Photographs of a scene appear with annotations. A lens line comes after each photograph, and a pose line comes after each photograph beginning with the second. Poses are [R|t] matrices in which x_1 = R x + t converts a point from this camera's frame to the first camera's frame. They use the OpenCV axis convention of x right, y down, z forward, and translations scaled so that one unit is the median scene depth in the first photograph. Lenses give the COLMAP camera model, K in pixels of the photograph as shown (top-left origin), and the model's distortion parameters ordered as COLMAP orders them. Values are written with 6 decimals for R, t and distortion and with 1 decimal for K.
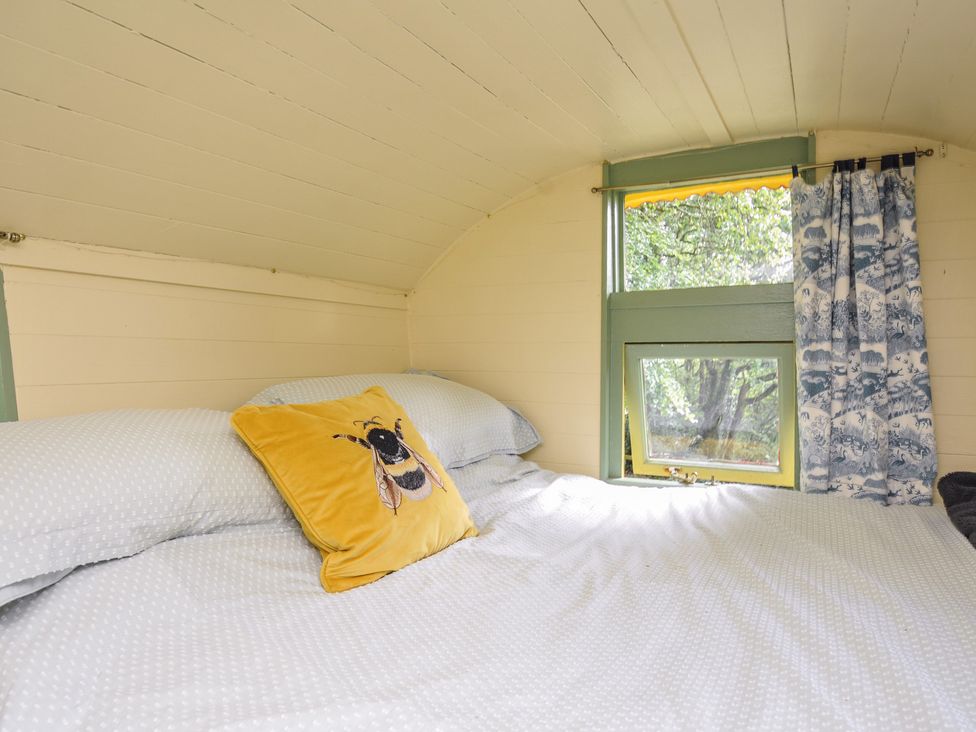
lens RADIAL K [[666.8, 0, 491.7], [0, 666.8, 370.2], [0, 0, 1]] dist [0.002001, 0.003069]
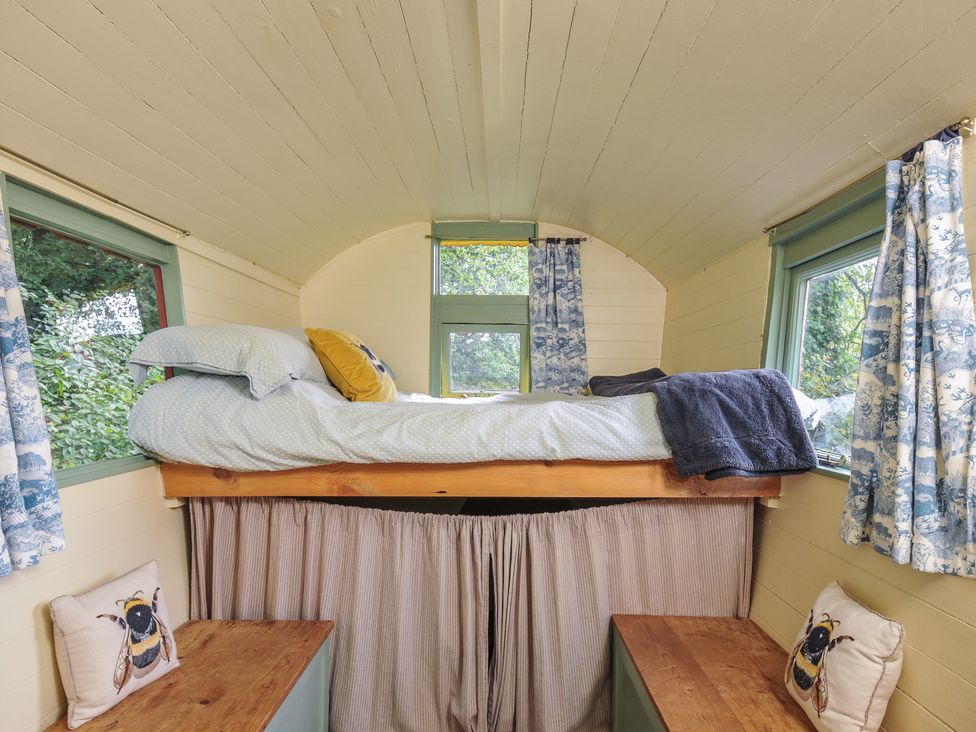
lens RADIAL K [[666.8, 0, 491.7], [0, 666.8, 370.2], [0, 0, 1]] dist [0.002001, 0.003069]
pose [[0.898304, 0.027485, 0.438514, -0.560931], [-0.007376, 0.998844, -0.047496, 0.206702], [-0.439312, 0.039431, 0.897469, -0.802010]]
